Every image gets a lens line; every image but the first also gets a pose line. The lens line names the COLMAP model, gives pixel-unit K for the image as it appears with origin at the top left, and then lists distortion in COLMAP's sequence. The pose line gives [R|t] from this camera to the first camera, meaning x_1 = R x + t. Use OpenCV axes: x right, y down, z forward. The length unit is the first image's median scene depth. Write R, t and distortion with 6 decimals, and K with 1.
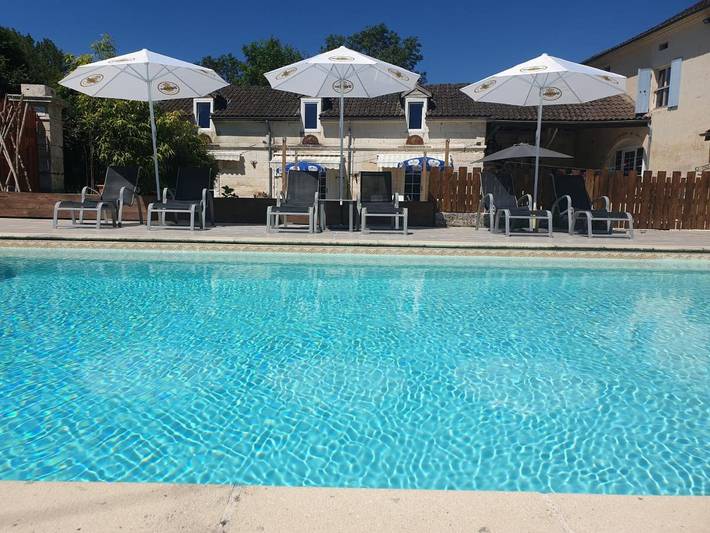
lens RADIAL K [[538.1, 0, 355.0], [0, 538.1, 266.5], [0, 0, 1]] dist [0.058202, -0.079720]
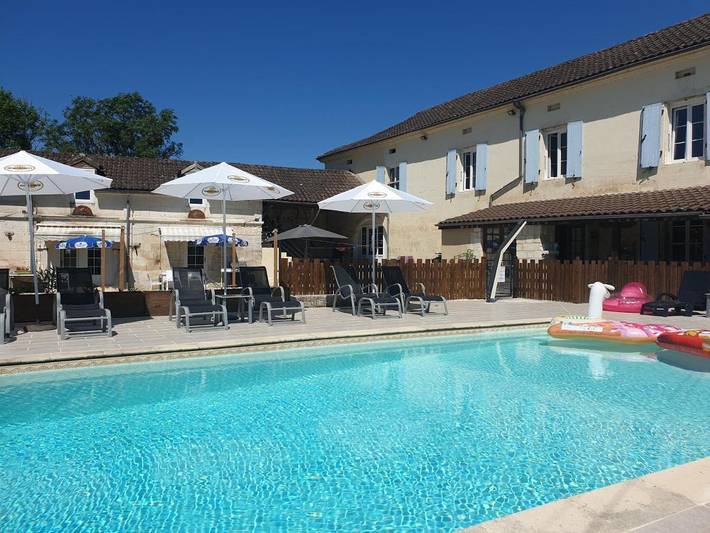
lens RADIAL K [[538.1, 0, 355.0], [0, 538.1, 266.5], [0, 0, 1]] dist [0.058202, -0.079720]
pose [[0.868144, -0.024487, 0.495708, -0.146913], [0.072120, 0.994405, -0.077184, -0.030934], [-0.491044, 0.102757, 0.865053, -0.047816]]
